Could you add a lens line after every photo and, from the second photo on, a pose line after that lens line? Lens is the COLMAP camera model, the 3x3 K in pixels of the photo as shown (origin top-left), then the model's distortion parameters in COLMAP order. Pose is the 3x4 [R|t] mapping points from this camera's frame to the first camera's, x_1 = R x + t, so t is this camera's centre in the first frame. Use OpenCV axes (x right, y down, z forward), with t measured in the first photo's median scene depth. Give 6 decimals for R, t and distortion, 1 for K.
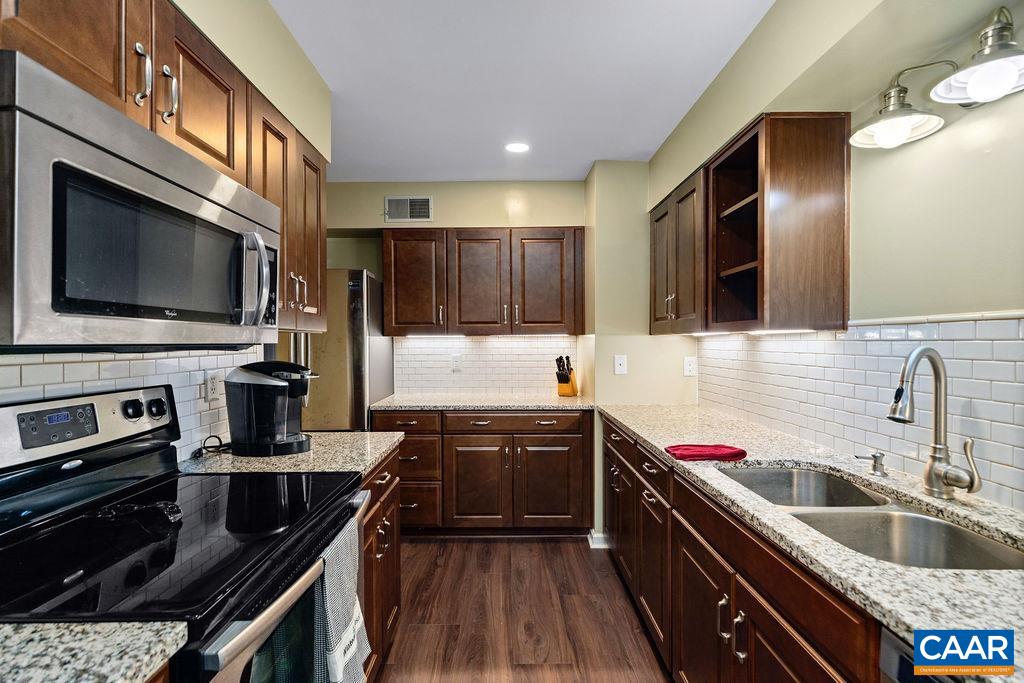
lens RADIAL K [[455.1, 0, 512.0], [0, 455.1, 341.5], [0, 0, 1]] dist [0.001254, 0.000129]
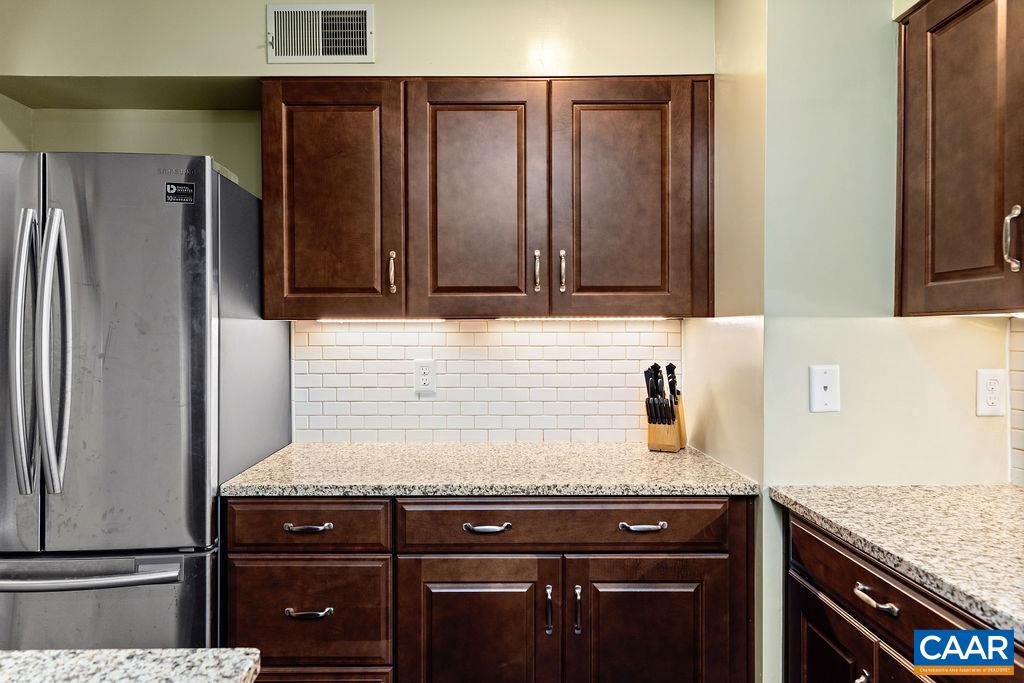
lens RADIAL K [[708.3, 0, 506.7], [0, 708.3, 335.1], [0, 0, 1]] dist [0.004653, 0.001094]
pose [[0.999985, 0.003253, 0.004496, -0.047056], [-0.003265, 0.999991, 0.002606, 0.001523], [-0.004487, -0.002620, 0.999987, 0.306016]]
